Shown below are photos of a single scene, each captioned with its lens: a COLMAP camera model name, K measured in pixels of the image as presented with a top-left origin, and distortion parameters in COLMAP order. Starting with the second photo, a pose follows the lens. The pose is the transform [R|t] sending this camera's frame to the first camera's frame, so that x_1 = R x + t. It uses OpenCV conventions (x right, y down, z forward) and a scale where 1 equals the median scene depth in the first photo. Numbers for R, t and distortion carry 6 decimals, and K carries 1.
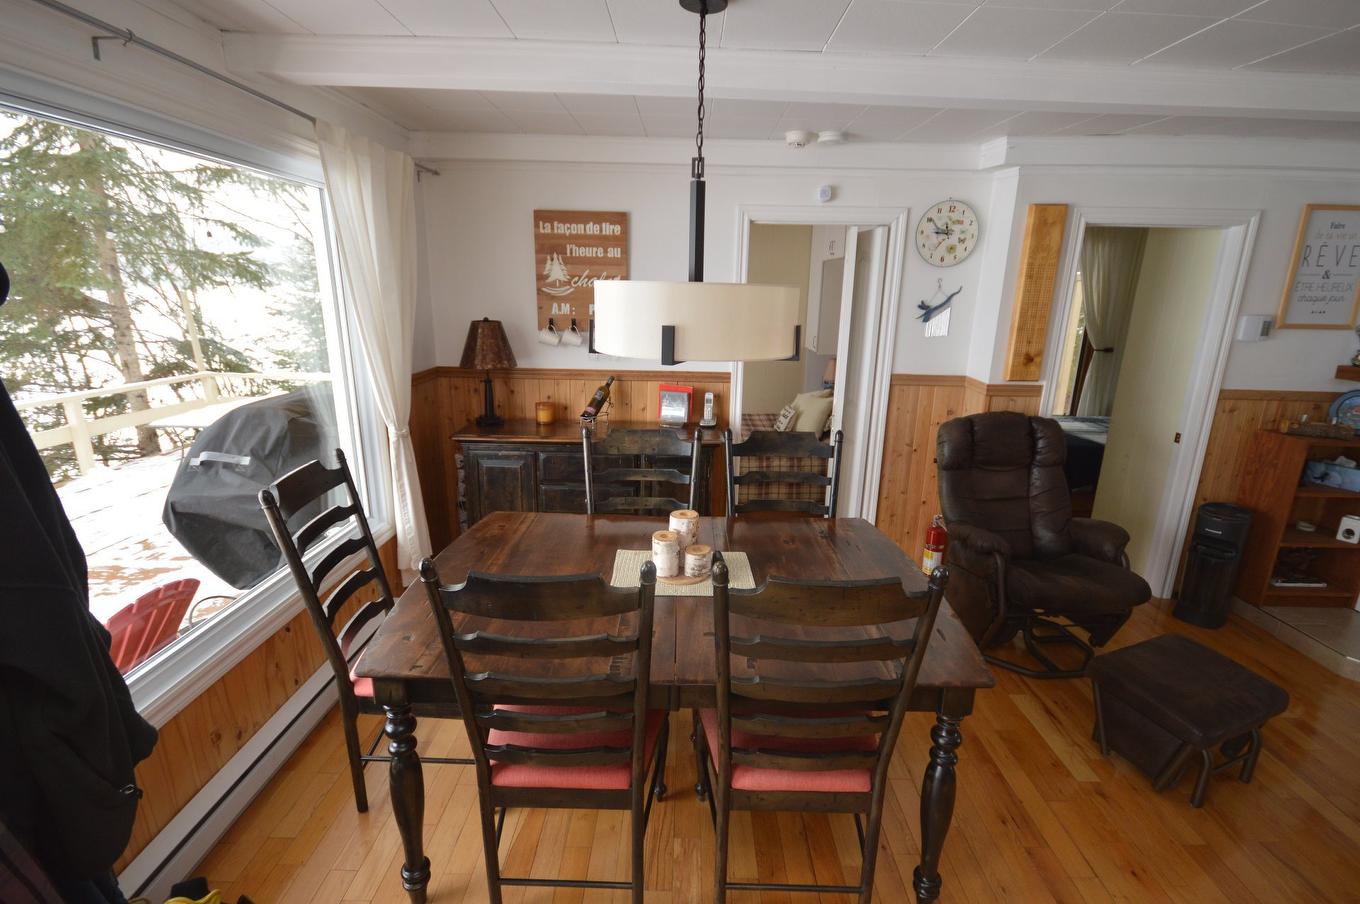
lens RADIAL K [[632.2, 0, 674.0], [0, 632.2, 455.0], [0, 0, 1]] dist [-0.016540, -0.001332]
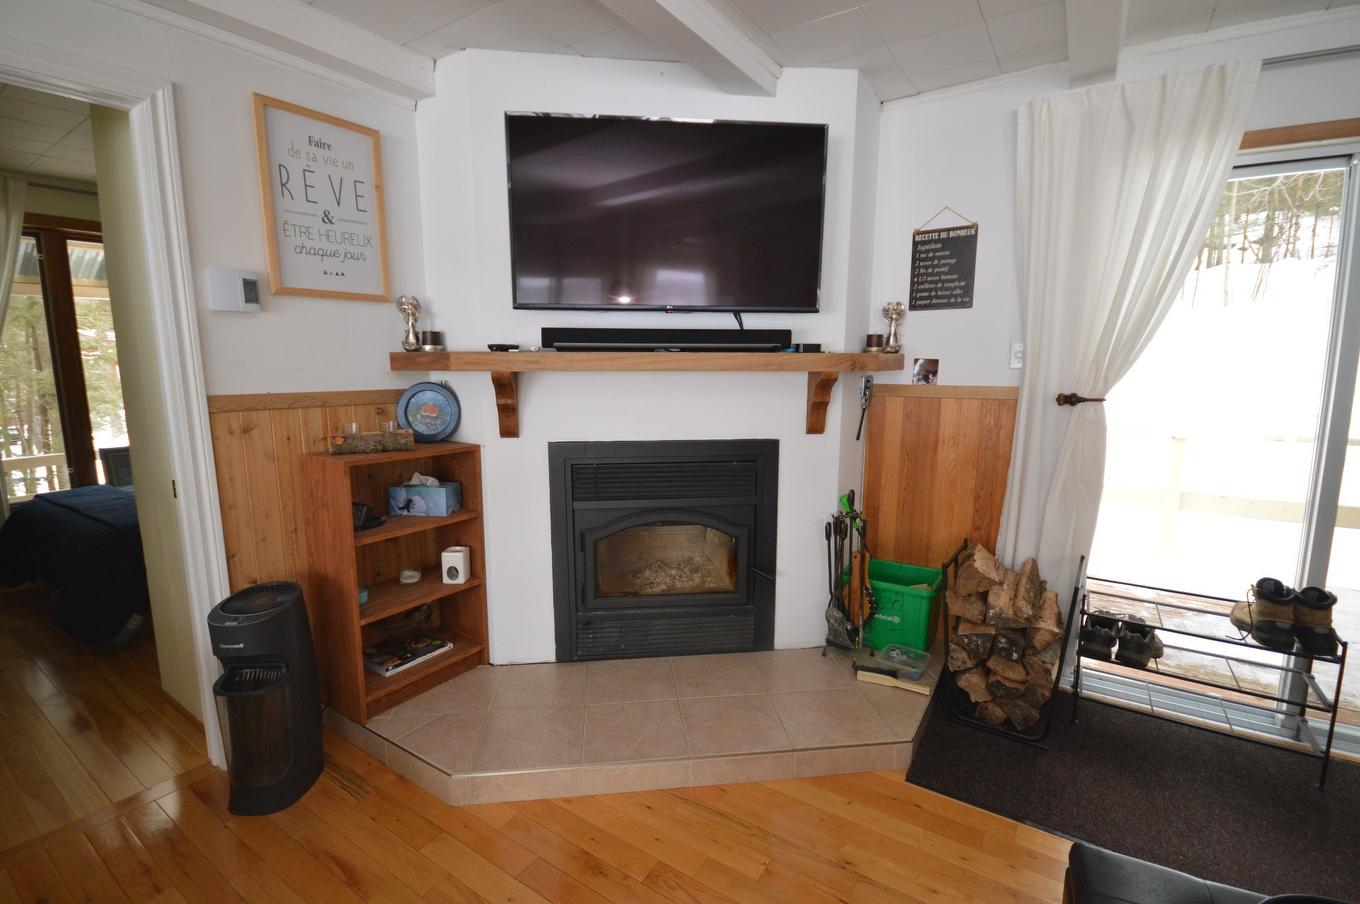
lens RADIAL K [[632.2, 0, 677.5], [0, 632.2, 451.9], [0, 0, 1]] dist [-0.016540, -0.001332]
pose [[0.545193, -0.137452, 0.826965, 0.637900], [0.218840, 0.975597, 0.017882, 0.030893], [-0.809243, 0.171224, 0.561969, 0.333654]]
